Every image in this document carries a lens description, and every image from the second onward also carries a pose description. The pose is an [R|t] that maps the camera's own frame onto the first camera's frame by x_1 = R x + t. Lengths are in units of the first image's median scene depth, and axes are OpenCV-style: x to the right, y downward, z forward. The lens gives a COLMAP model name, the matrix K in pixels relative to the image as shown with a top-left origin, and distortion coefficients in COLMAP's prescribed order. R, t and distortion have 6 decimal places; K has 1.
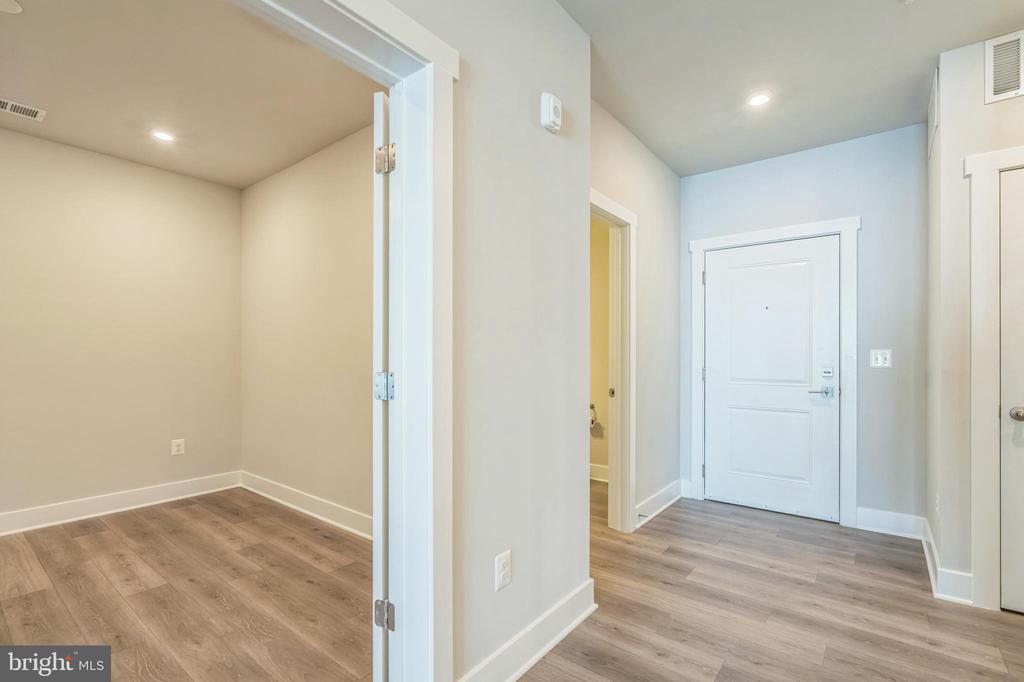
lens RADIAL K [[480.3, 0, 514.1], [0, 480.3, 346.7], [0, 0, 1]] dist [-0.000447, 0.000079]
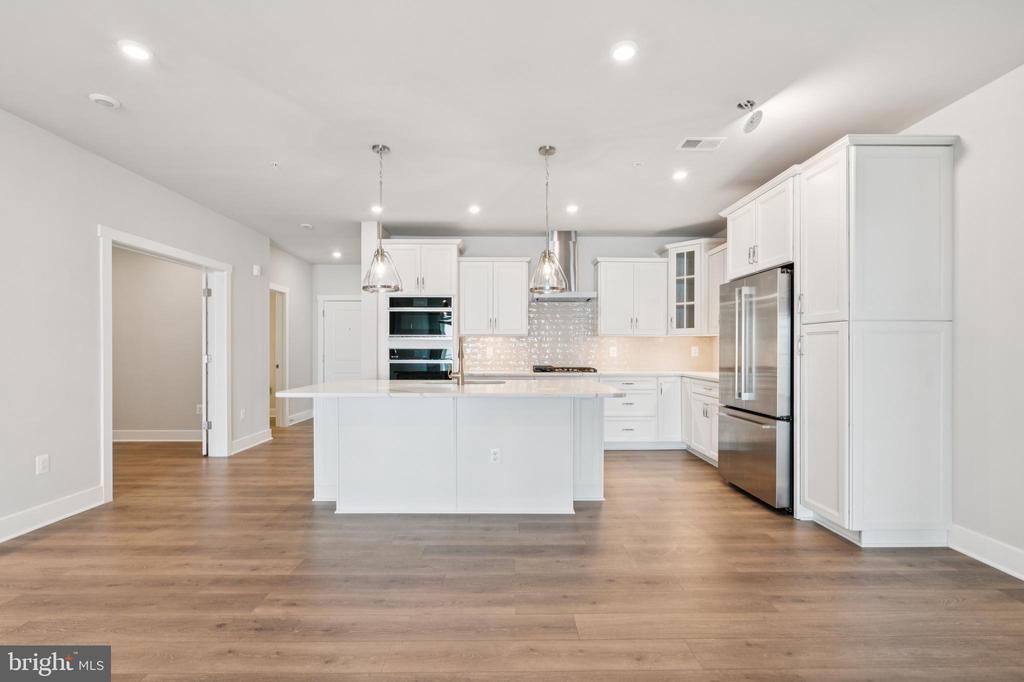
lens RADIAL K [[480.3, 0, 514.1], [0, 480.3, 346.7], [0, 0, 1]] dist [-0.000447, 0.000079]
pose [[0.783002, -0.005392, 0.621996, -0.552086], [-0.000036, 0.999962, 0.008714, -0.028309], [-0.622019, -0.006845, 0.782972, -2.452263]]
